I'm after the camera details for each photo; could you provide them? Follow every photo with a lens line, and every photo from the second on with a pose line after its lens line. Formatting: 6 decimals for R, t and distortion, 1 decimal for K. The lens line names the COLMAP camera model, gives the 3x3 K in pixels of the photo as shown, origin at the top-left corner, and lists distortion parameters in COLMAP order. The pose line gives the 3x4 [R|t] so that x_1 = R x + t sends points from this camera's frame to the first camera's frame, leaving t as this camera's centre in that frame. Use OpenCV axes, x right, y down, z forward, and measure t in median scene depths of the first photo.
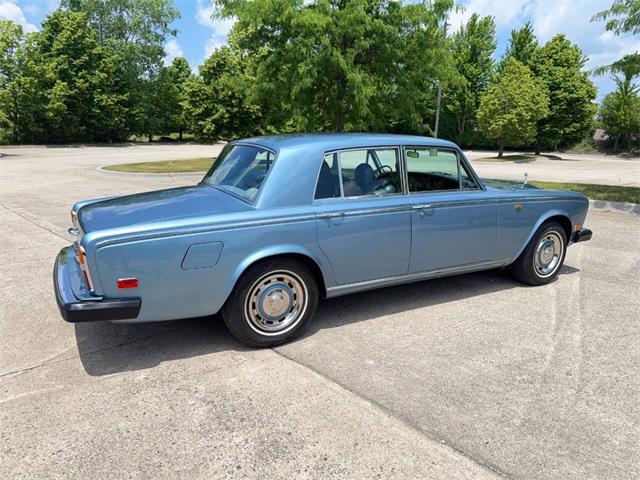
lens RADIAL K [[454.2, 0, 321.3], [0, 454.2, 239.6], [0, 0, 1]] dist [0.028580, -0.035734]
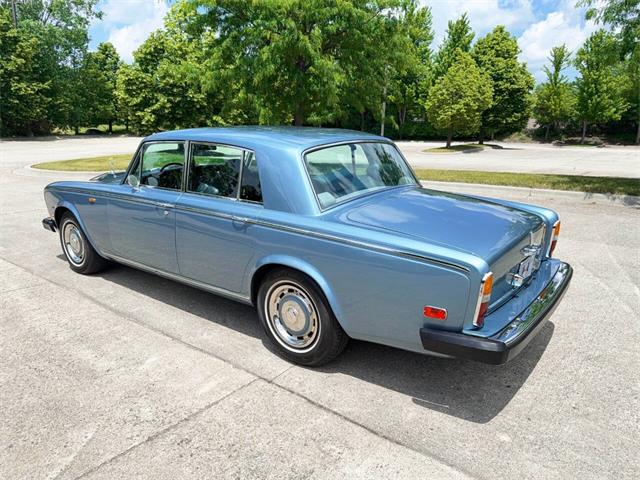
lens RADIAL K [[455.2, 0, 320.8], [0, 455.2, 241.9], [0, 0, 1]] dist [0.021287, -0.028708]
pose [[0.990639, -0.039843, 0.130567, -0.028101], [0.036653, 0.998970, 0.026744, -0.008478], [-0.131498, -0.021708, 0.991079, 0.030505]]
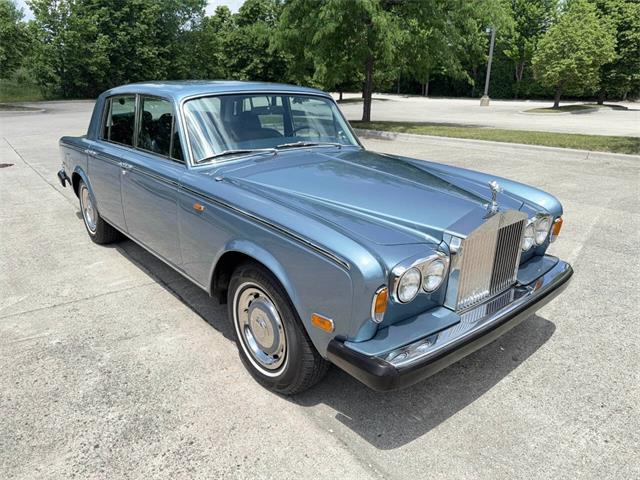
lens RADIAL K [[458.1, 0, 320.0], [0, 458.1, 240.0], [0, 0, 1]] dist [0.004707, -0.011223]
pose [[0.993932, 0.021805, -0.107811, 0.025300], [-0.011048, 0.994987, 0.099390, -0.001767], [0.109438, -0.097596, 0.989191, 0.010385]]
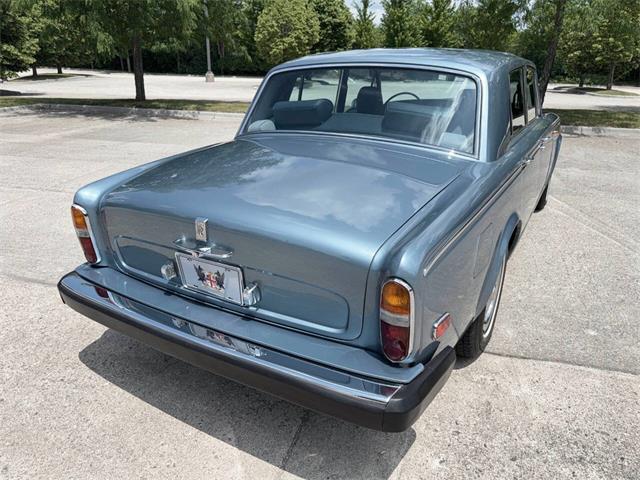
lens RADIAL K [[455.2, 0, 320.8], [0, 455.2, 241.9], [0, 0, 1]] dist [0.021287, -0.028708]
pose [[0.862369, -0.186384, 0.470724, -0.070920], [0.112129, 0.976992, 0.181422, -0.010911], [-0.493708, -0.103671, 0.863426, 0.053733]]
